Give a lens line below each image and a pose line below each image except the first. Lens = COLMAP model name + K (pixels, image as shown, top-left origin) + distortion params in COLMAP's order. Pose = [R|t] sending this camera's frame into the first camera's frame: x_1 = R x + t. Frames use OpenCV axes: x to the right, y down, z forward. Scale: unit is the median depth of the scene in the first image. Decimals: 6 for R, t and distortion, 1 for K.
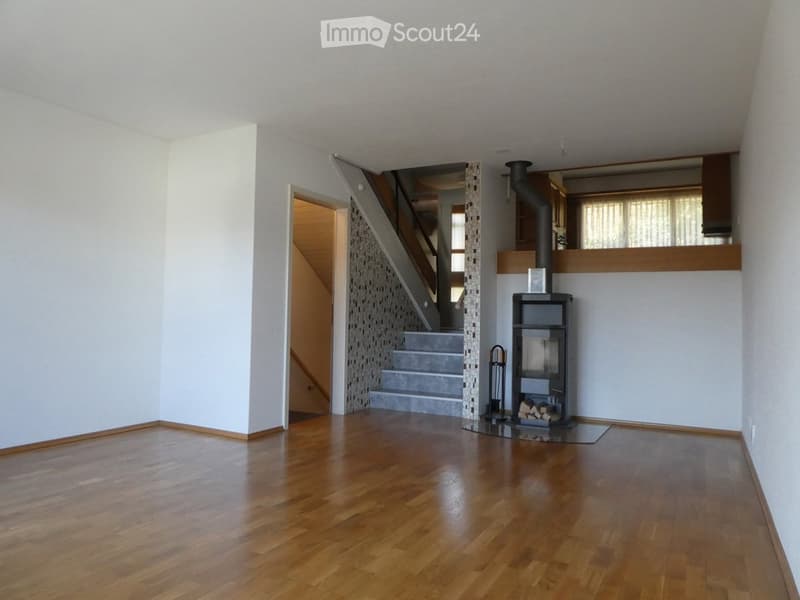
lens RADIAL K [[588.1, 0, 400.4], [0, 588.1, 290.3], [0, 0, 1]] dist [-0.022991, 0.001604]
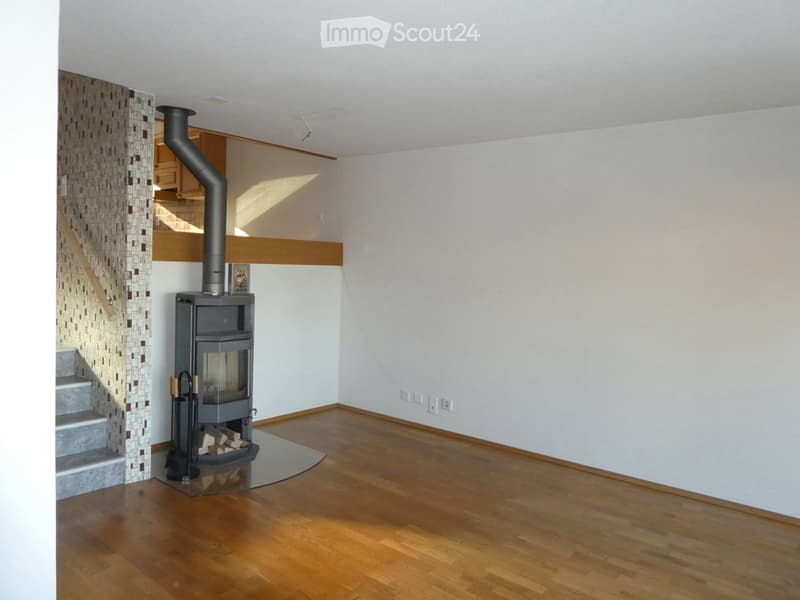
lens RADIAL K [[588.1, 0, 400.4], [0, 588.1, 290.3], [0, 0, 1]] dist [-0.022991, 0.001604]
pose [[0.176383, -0.066963, 0.982041, -0.474175], [-0.077638, 0.993629, 0.081698, -0.078633], [-0.981255, -0.090653, 0.170060, 0.603846]]
